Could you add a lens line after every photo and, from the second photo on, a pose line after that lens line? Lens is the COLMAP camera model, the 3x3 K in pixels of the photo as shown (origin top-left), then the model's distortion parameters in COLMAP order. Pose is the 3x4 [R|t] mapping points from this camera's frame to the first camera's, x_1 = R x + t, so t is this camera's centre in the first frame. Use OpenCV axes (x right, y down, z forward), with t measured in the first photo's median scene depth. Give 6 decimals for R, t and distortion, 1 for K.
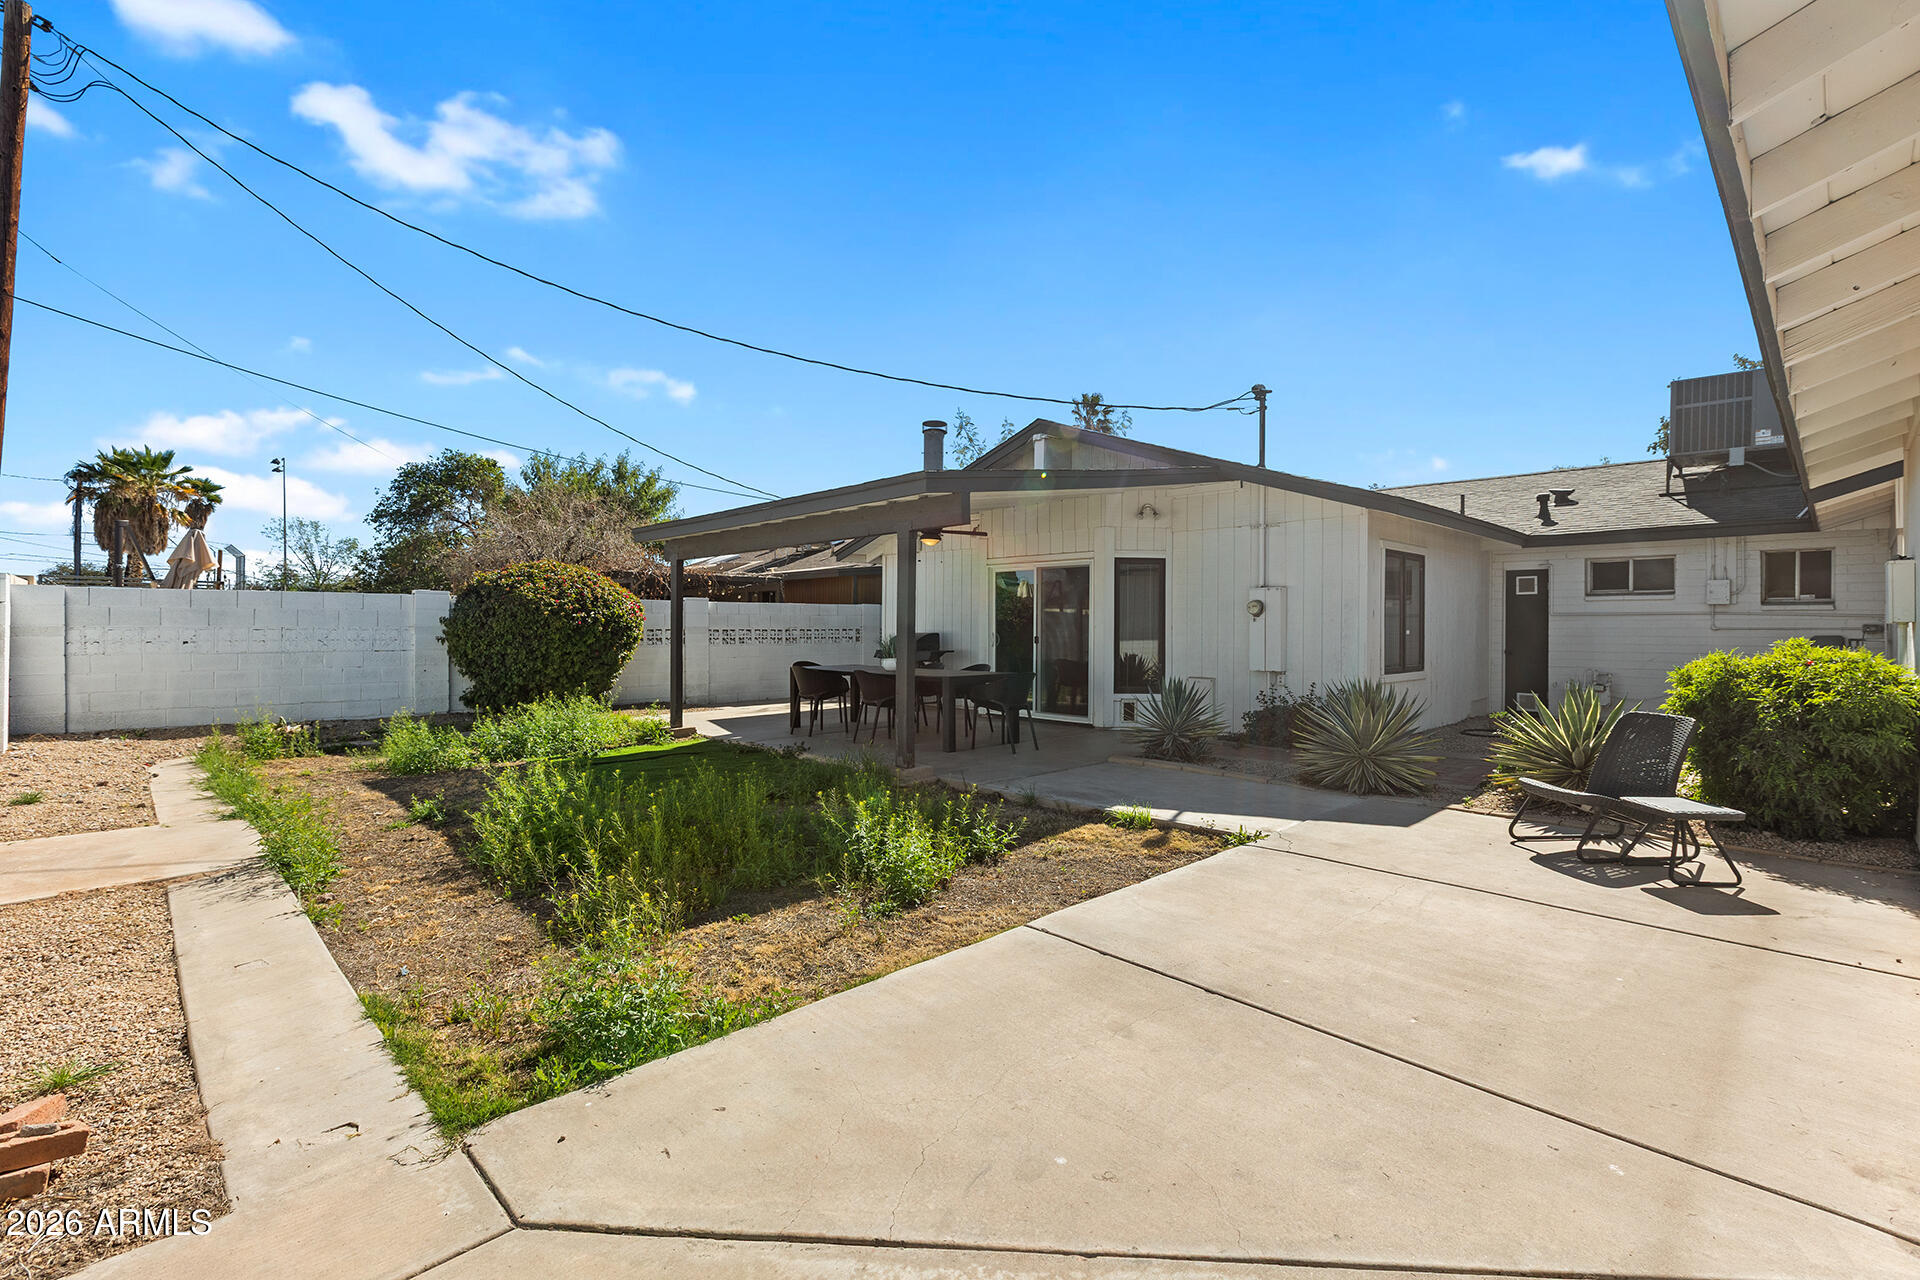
lens RADIAL K [[869.4, 0, 961.7], [0, 869.4, 646.6], [0, 0, 1]] dist [0.002578, -0.001755]
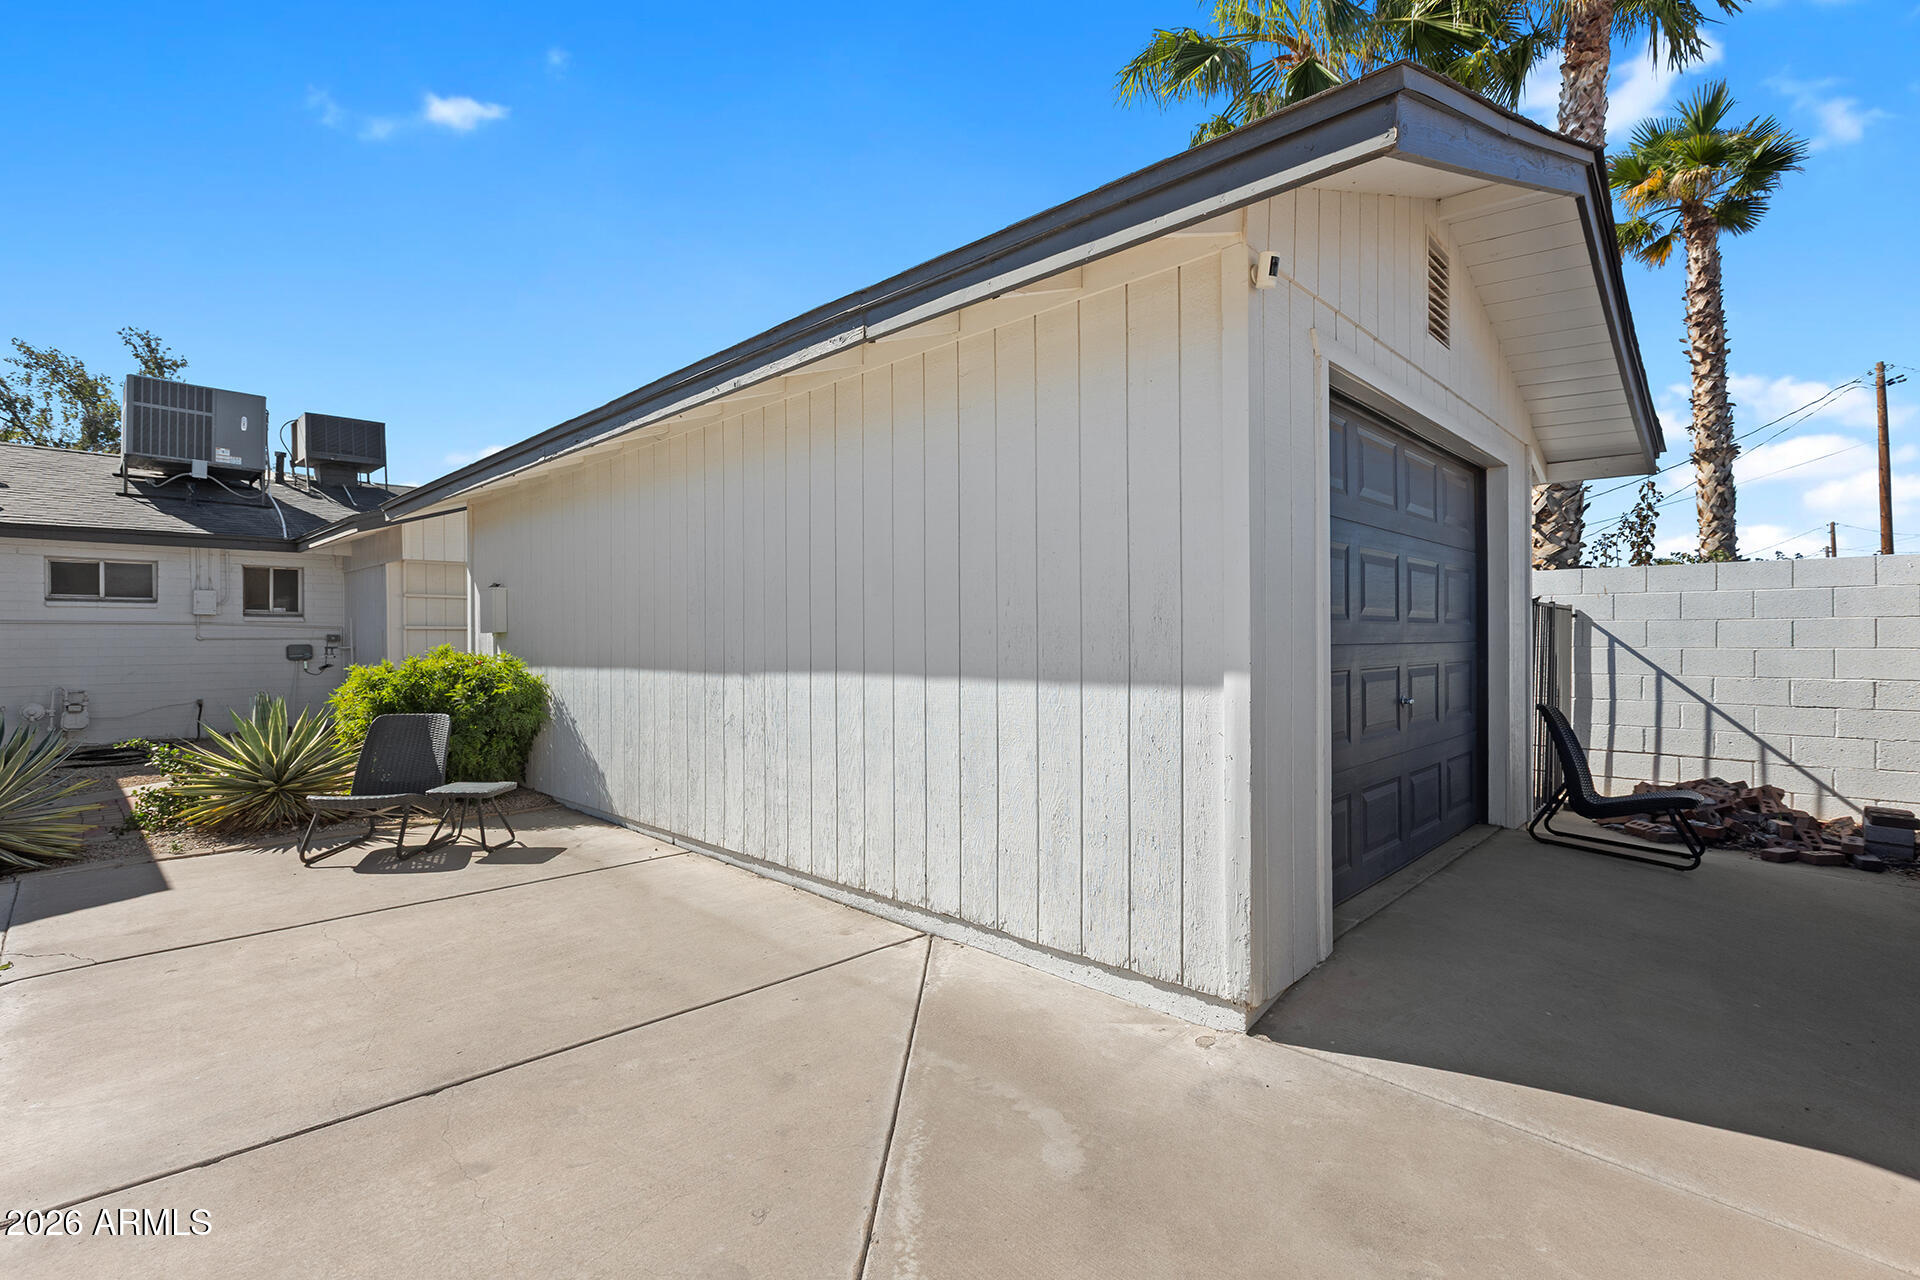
lens RADIAL K [[869.4, 0, 959.8], [0, 869.4, 636.7], [0, 0, 1]] dist [0.002578, -0.001755]
pose [[-0.029203, -0.001289, 0.999573, -0.375717], [0.027067, 0.999631, 0.002080, -0.003995], [-0.999207, 0.027116, -0.029157, 0.386740]]
